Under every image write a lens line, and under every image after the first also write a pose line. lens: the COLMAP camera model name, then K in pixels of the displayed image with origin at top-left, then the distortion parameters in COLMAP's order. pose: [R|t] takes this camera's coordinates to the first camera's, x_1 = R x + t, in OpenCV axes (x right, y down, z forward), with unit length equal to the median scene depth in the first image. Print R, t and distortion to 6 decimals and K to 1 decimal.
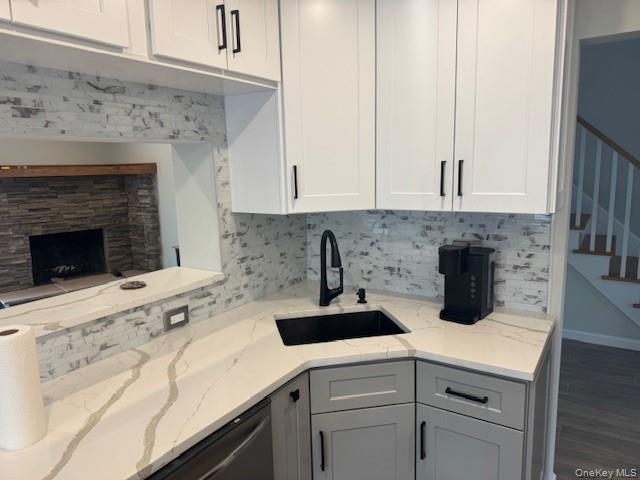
lens RADIAL K [[448.8, 0, 318.8], [0, 448.8, 238.6], [0, 0, 1]] dist [0.080887, -0.071857]
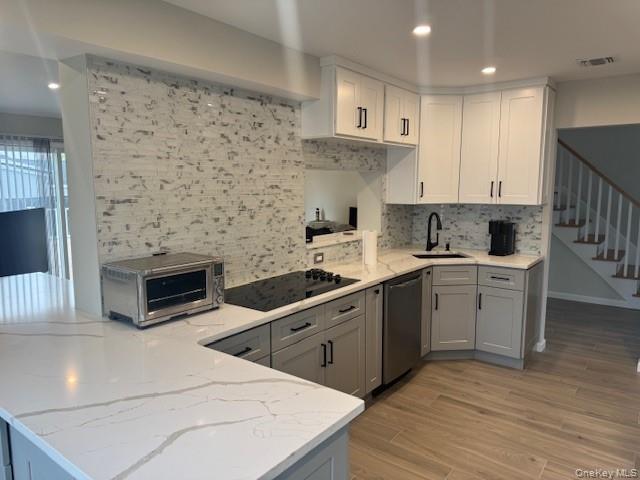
lens RADIAL K [[448.8, 0, 318.8], [0, 448.8, 238.6], [0, 0, 1]] dist [0.080887, -0.071857]
pose [[0.996600, 0.035480, -0.074357, -0.378528], [-0.038139, 0.998671, -0.034651, 0.207586], [0.073028, 0.037370, 0.996630, -1.211004]]
